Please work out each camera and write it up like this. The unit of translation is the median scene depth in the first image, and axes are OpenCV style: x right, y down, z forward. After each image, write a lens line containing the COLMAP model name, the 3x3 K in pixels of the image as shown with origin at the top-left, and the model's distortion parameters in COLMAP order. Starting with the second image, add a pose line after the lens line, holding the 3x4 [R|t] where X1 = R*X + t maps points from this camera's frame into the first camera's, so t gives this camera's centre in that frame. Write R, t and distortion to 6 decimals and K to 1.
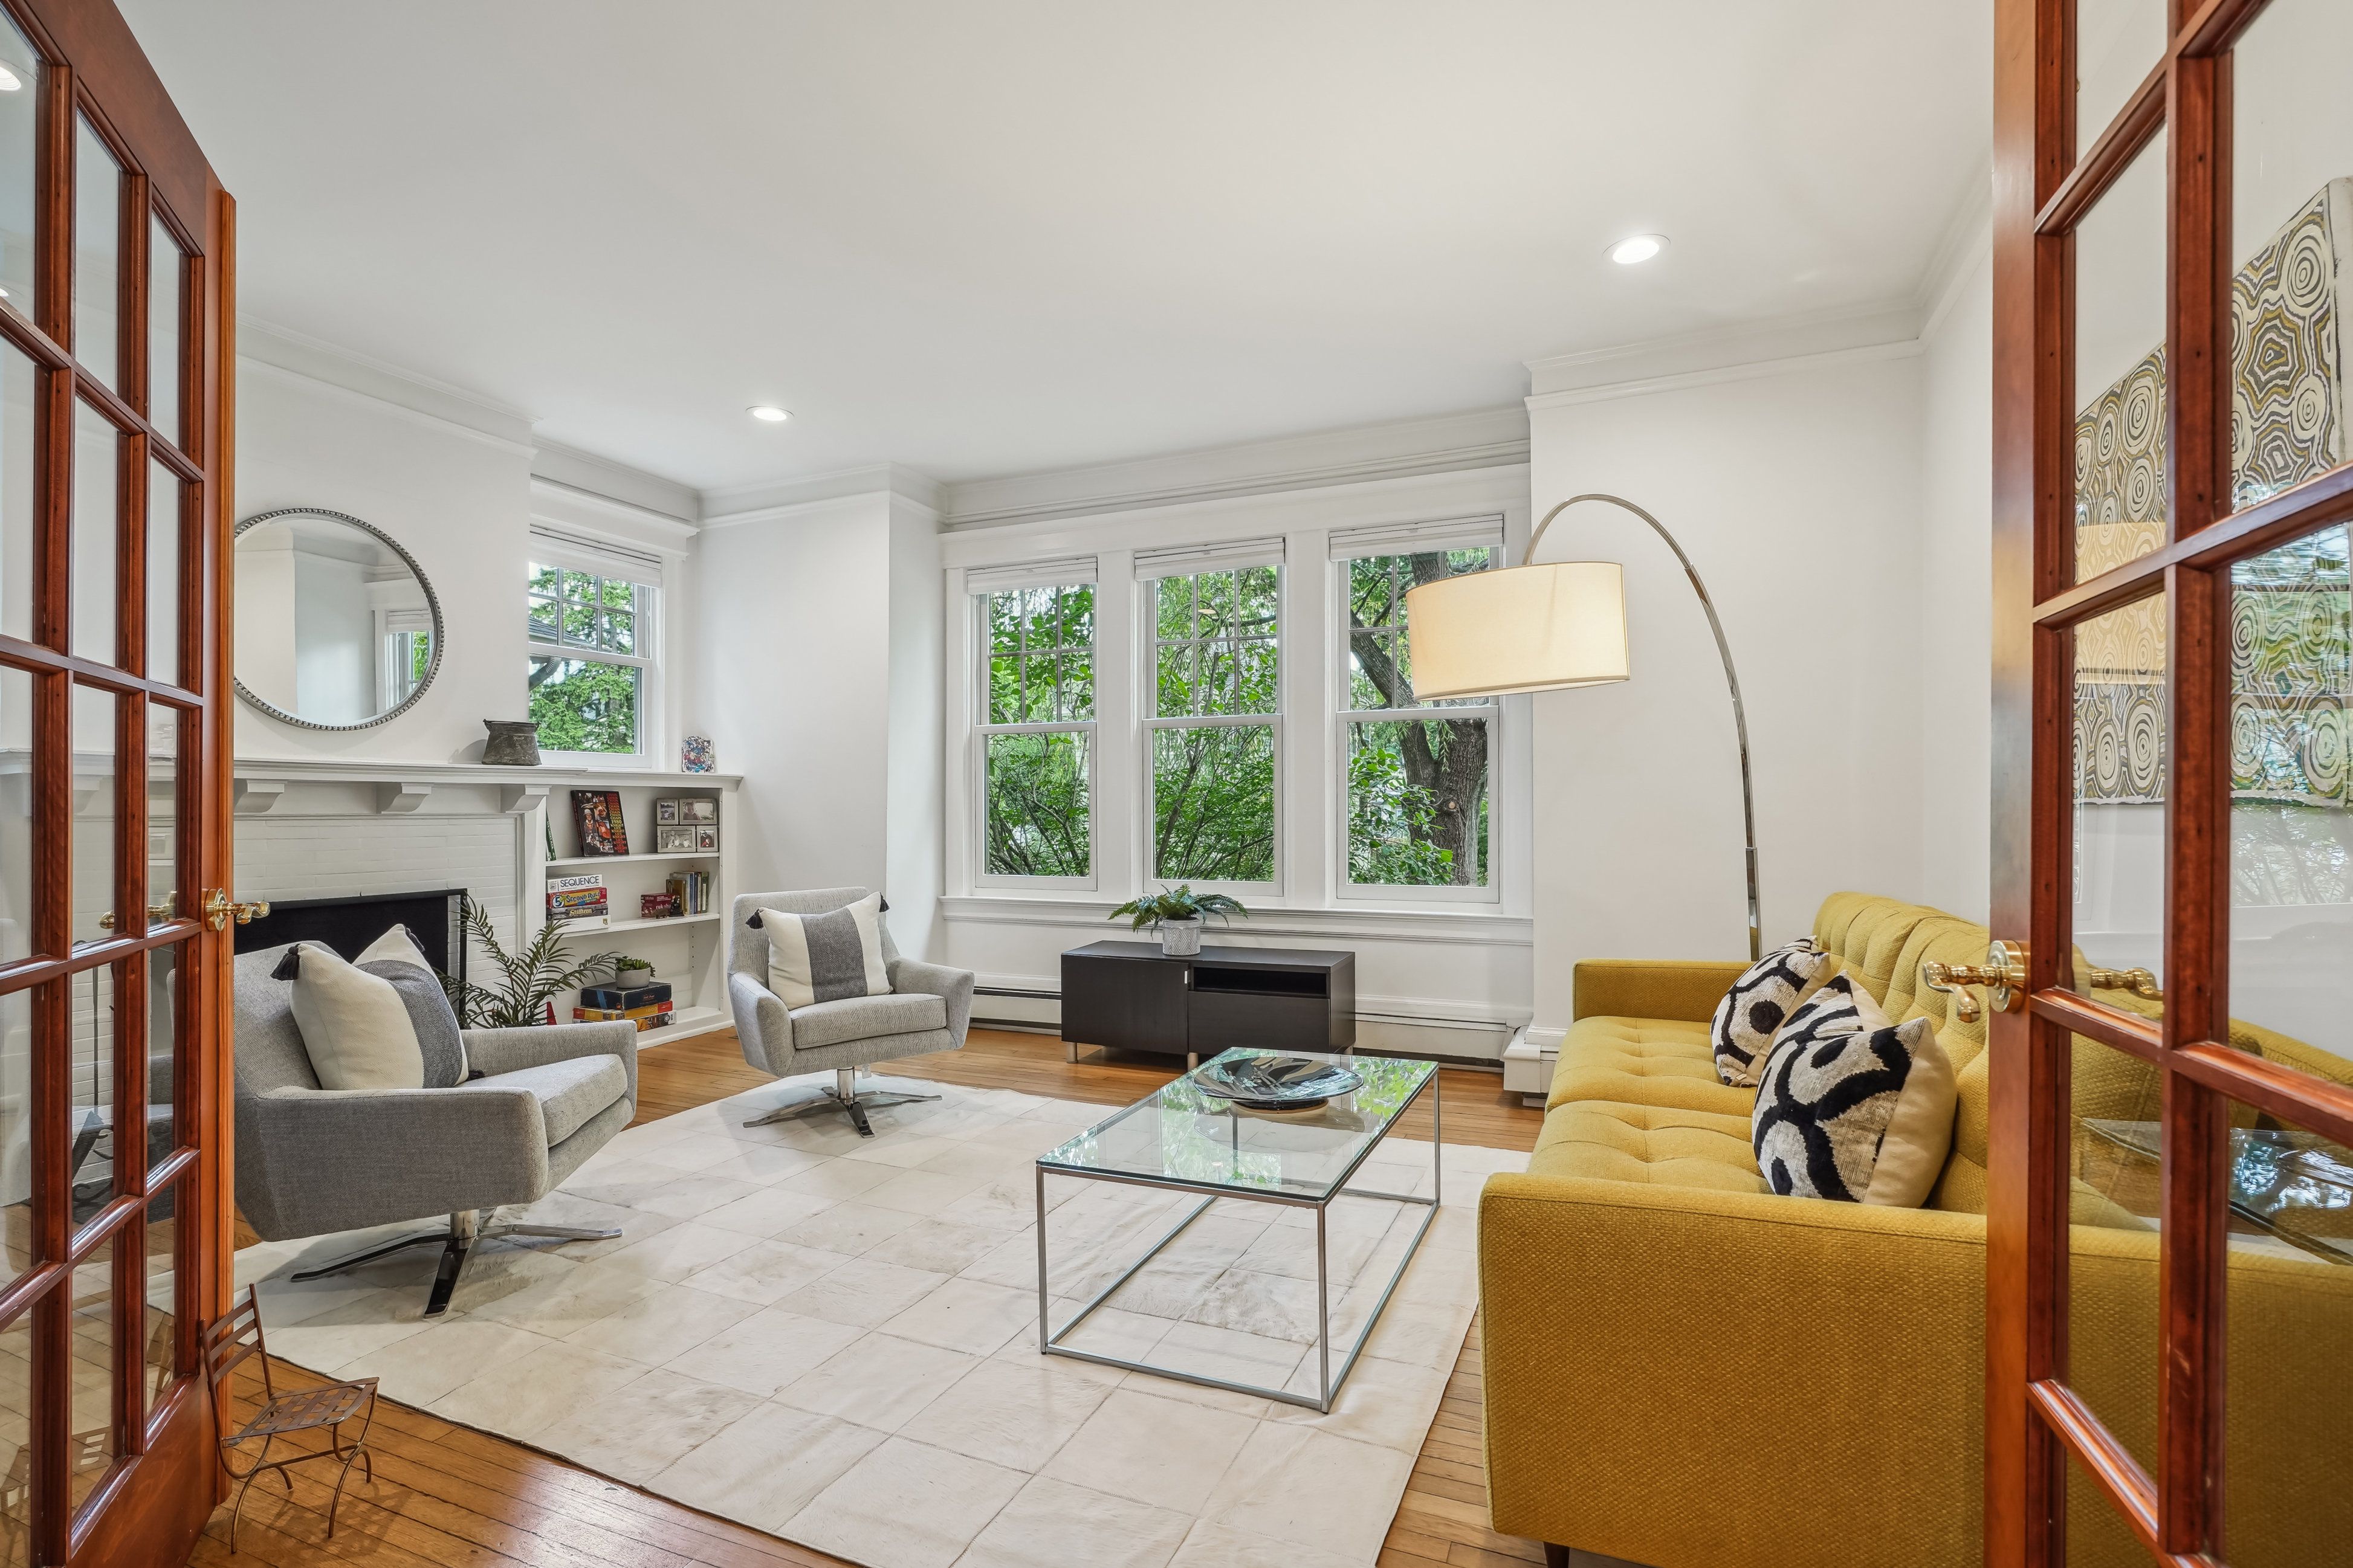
lens RADIAL K [[1078.3, 0, 1177.3], [0, 1078.3, 791.8], [0, 0, 1]] dist [-0.001735, 0.000153]
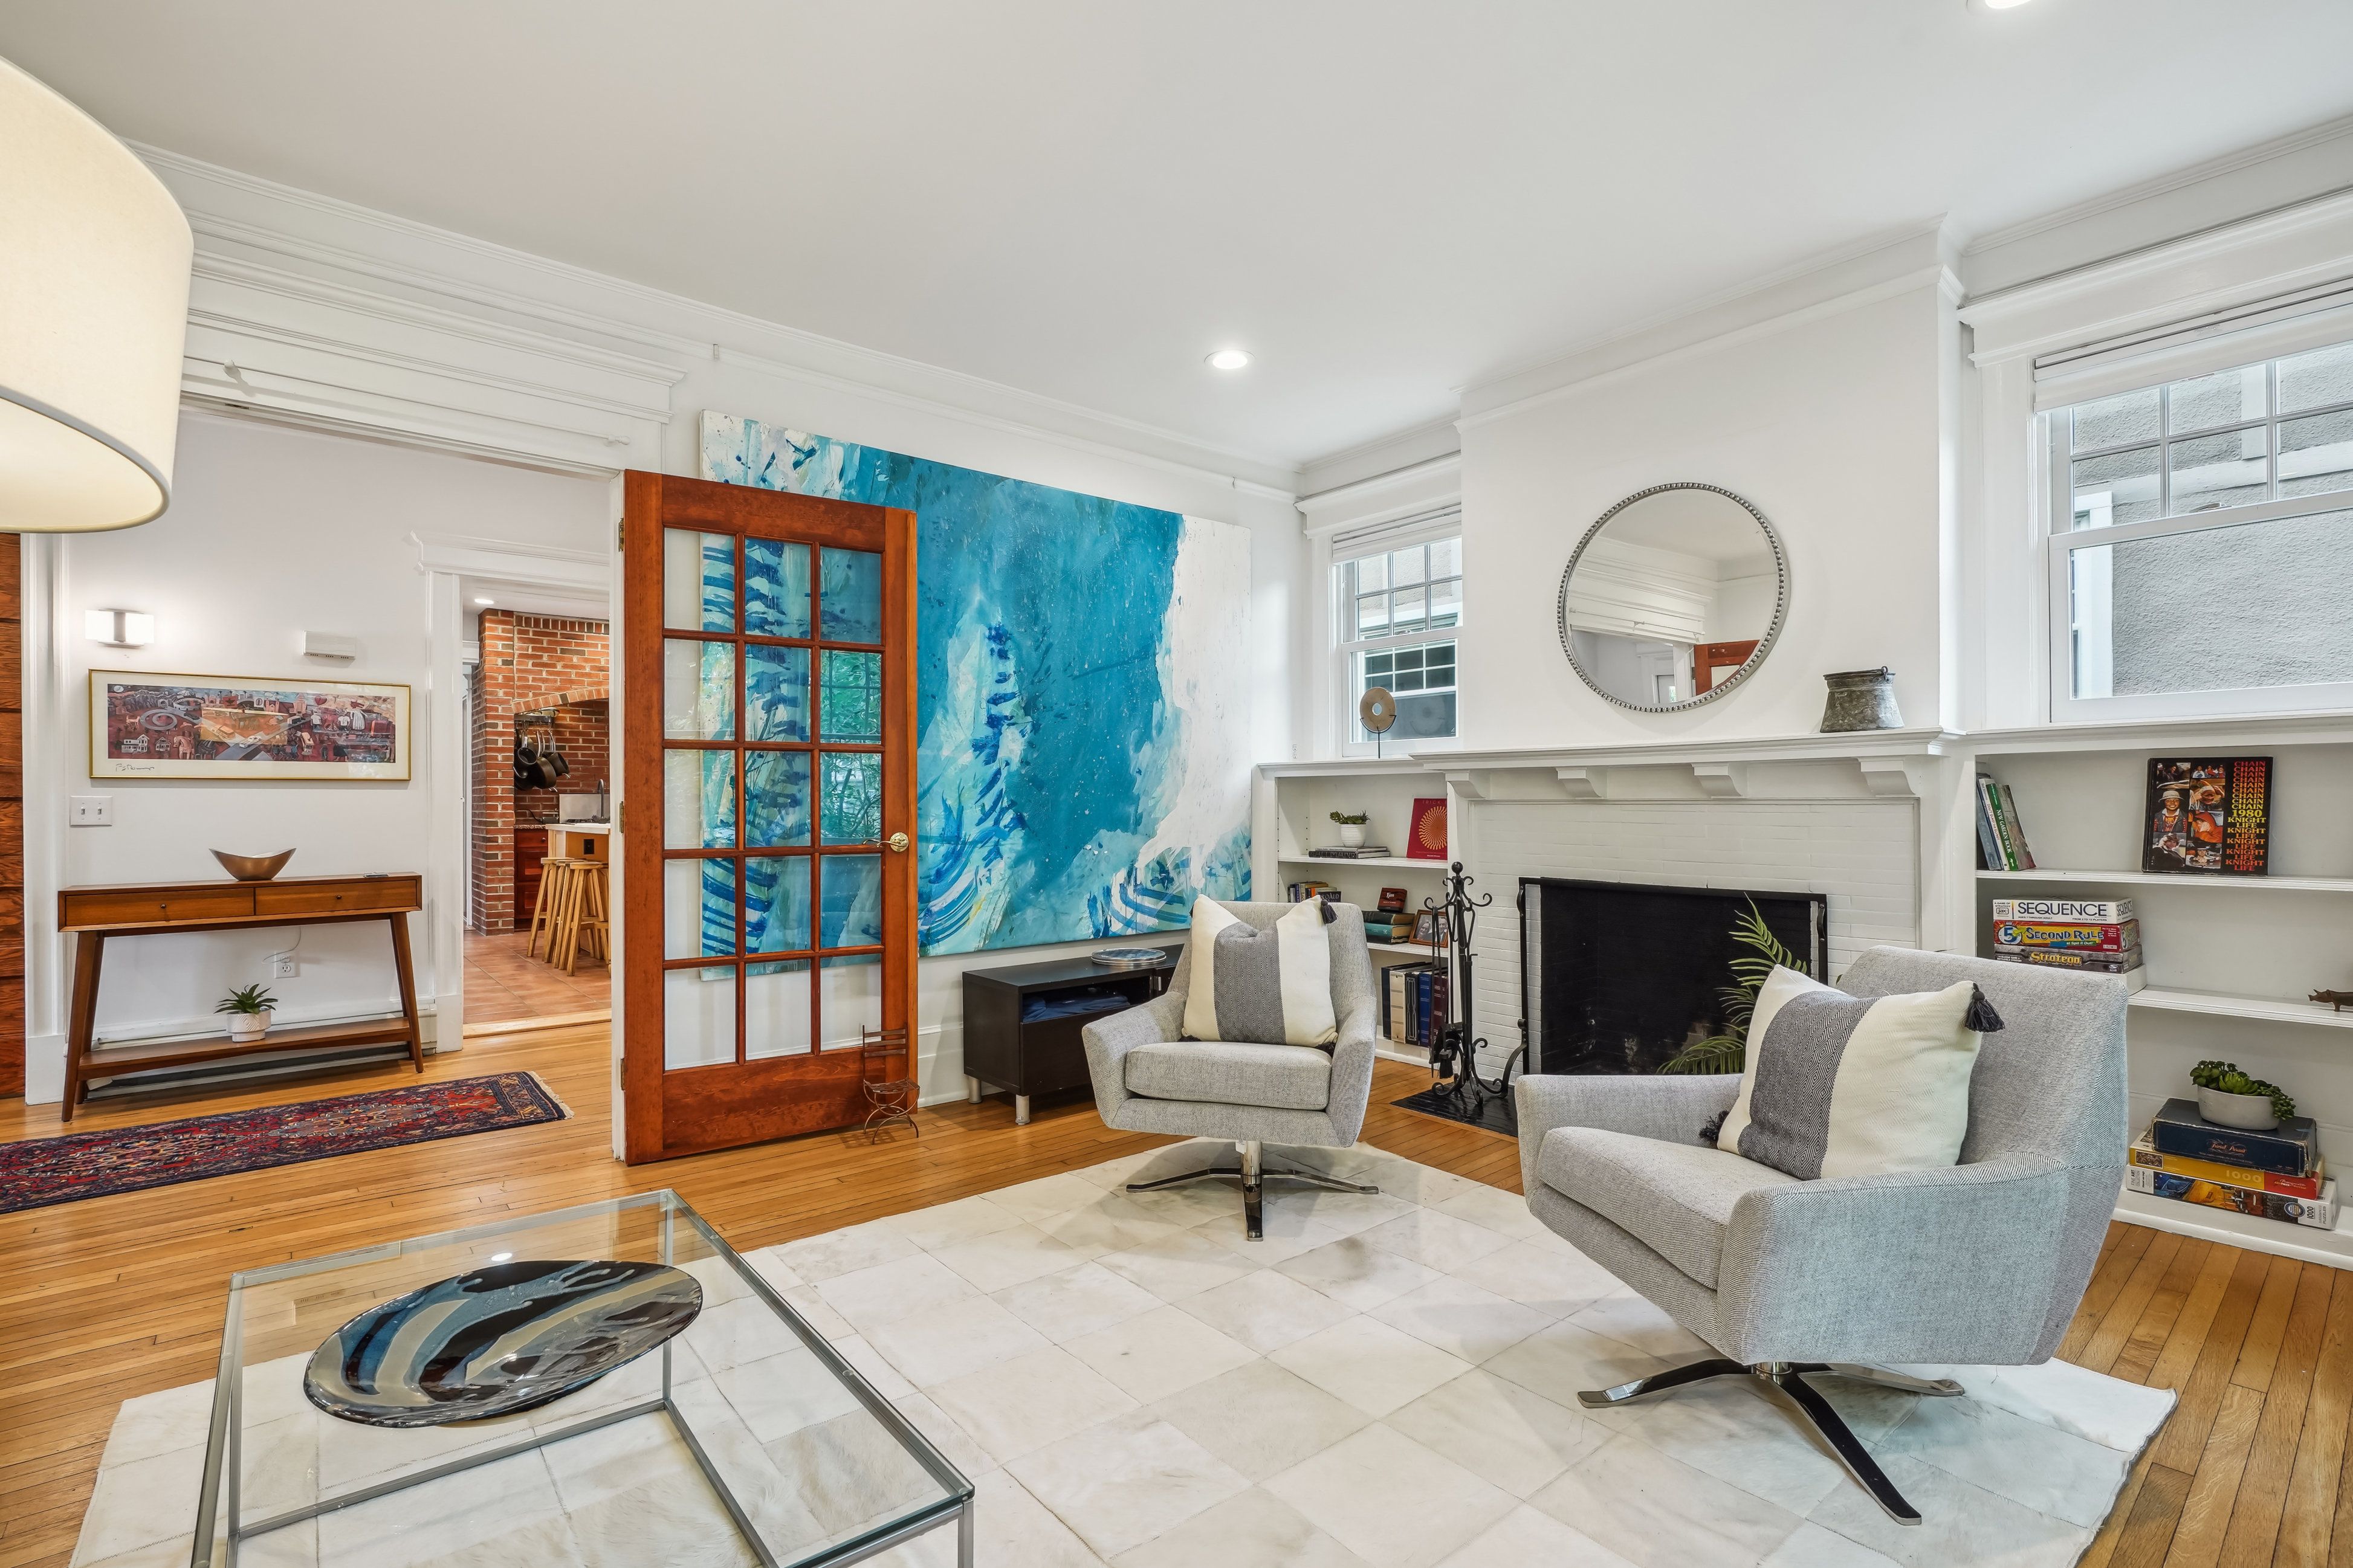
lens RADIAL K [[1127.3, 0, 1179.8], [0, 1127.3, 795.4], [0, 0, 1]] dist [0.002120, 0.000386]
pose [[-0.458294, -0.010334, -0.888740, 0.236473], [0.012836, 0.999751, -0.018244, 0.023405], [0.888708, -0.019769, -0.458048, 0.820804]]
